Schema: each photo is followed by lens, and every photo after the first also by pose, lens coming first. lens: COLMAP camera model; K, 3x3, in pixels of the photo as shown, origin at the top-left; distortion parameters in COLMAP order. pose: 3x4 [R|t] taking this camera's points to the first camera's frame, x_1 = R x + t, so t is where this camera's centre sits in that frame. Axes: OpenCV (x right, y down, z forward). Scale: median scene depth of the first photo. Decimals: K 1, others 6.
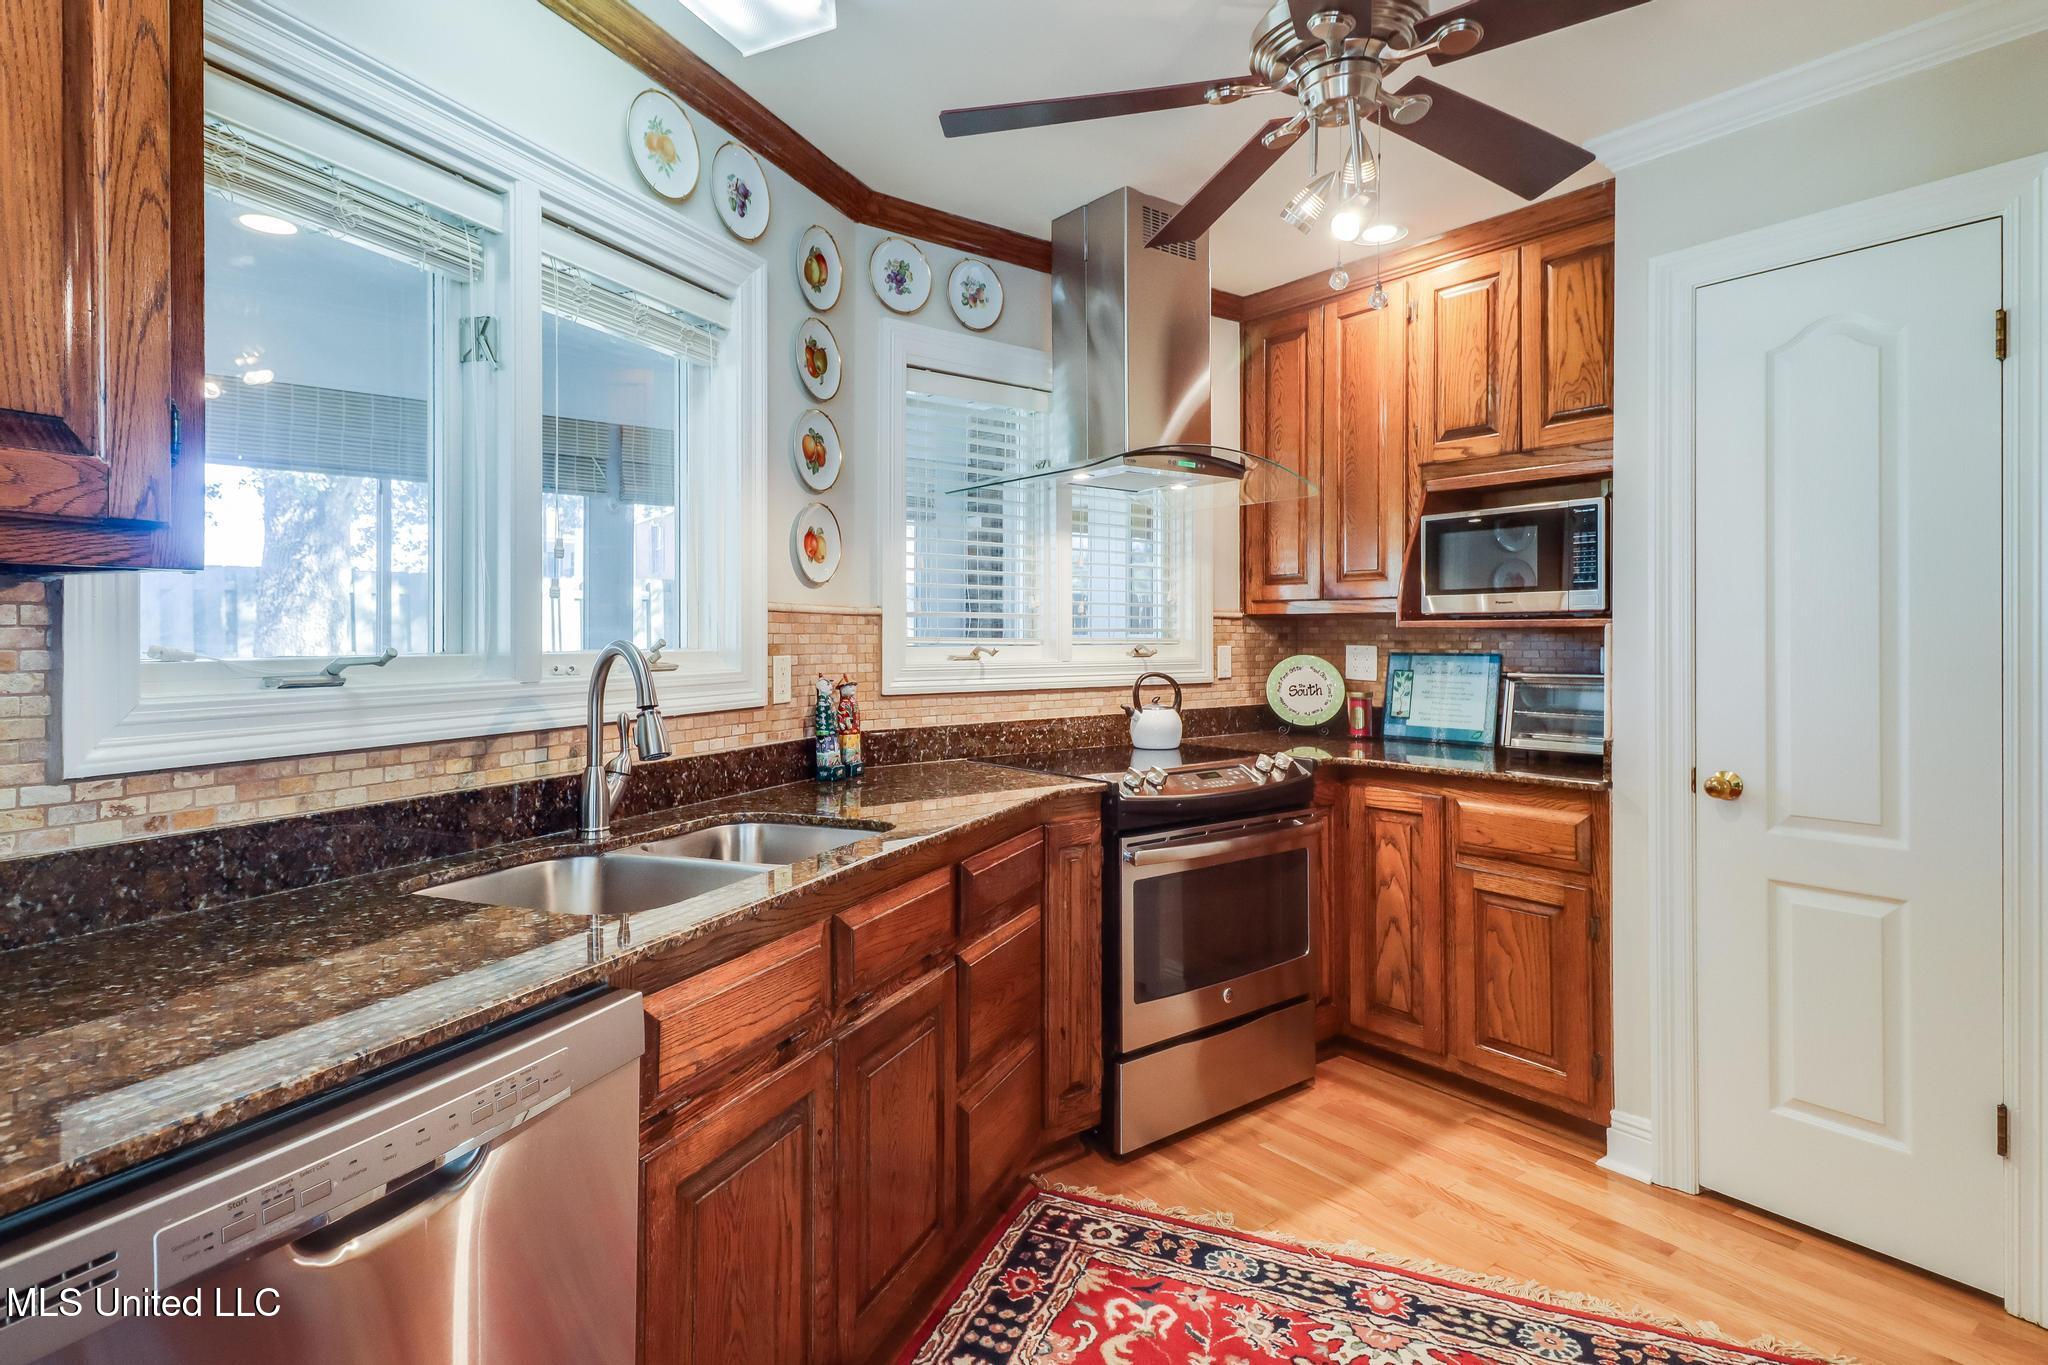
lens RADIAL K [[1046.6, 0, 1002.4], [0, 1046.6, 633.5], [0, 0, 1]] dist [0.020874, -0.000893]
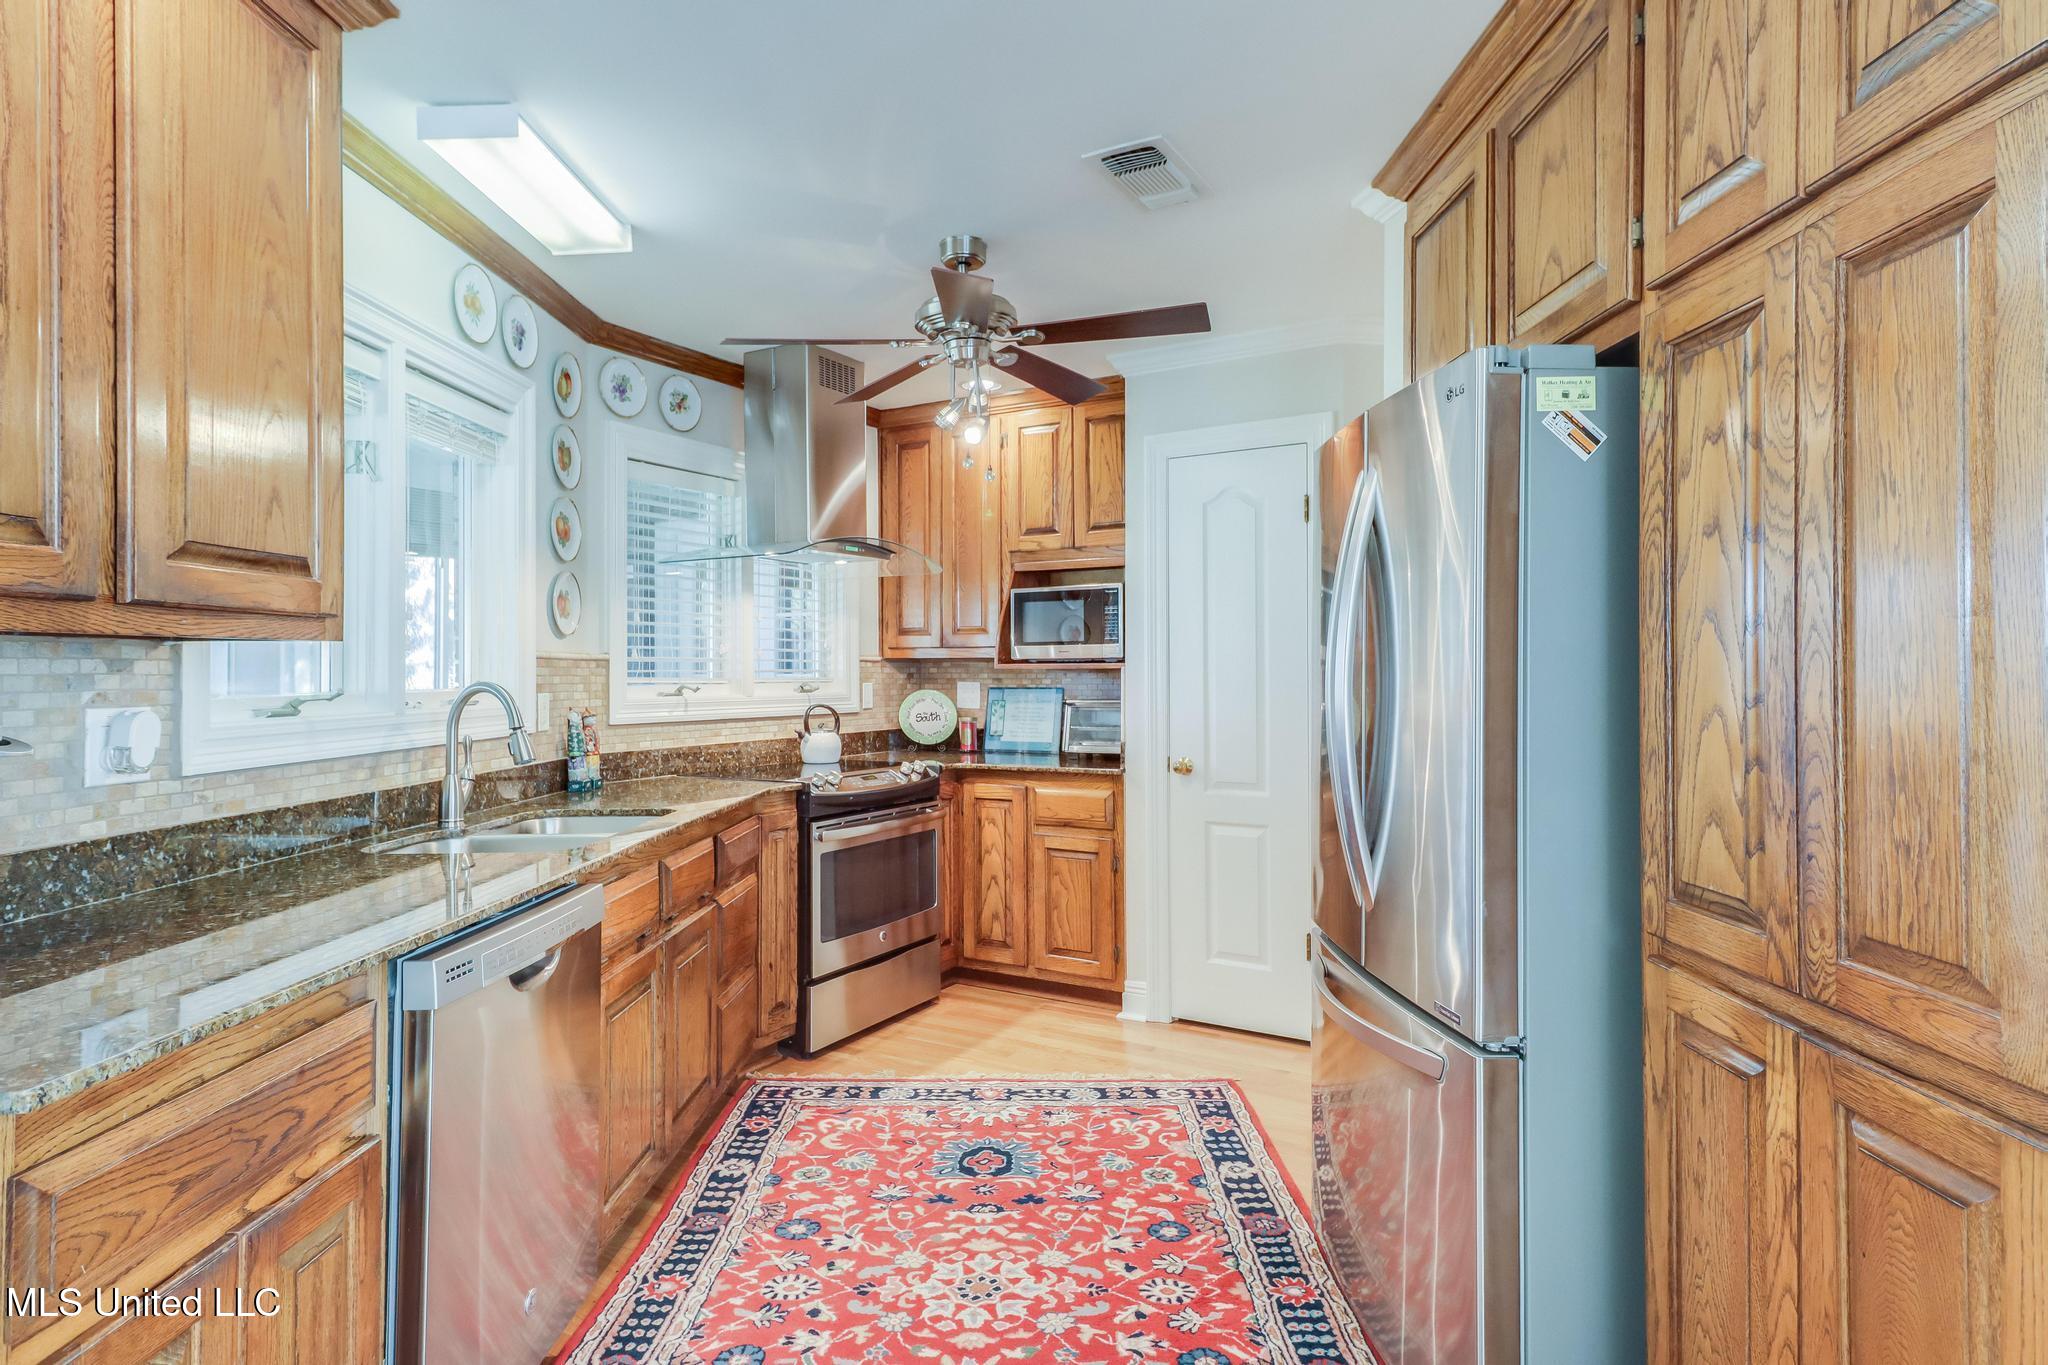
lens RADIAL K [[1073.3, 0, 1025.4], [0, 1073.3, 647.8], [0, 0, 1]] dist [0.021620, -0.000720]
pose [[0.921807, 0.005562, 0.387609, -0.166998], [0.002923, 0.999769, -0.021296, -0.003925], [-0.387638, 0.020764, 0.921578, -0.393494]]
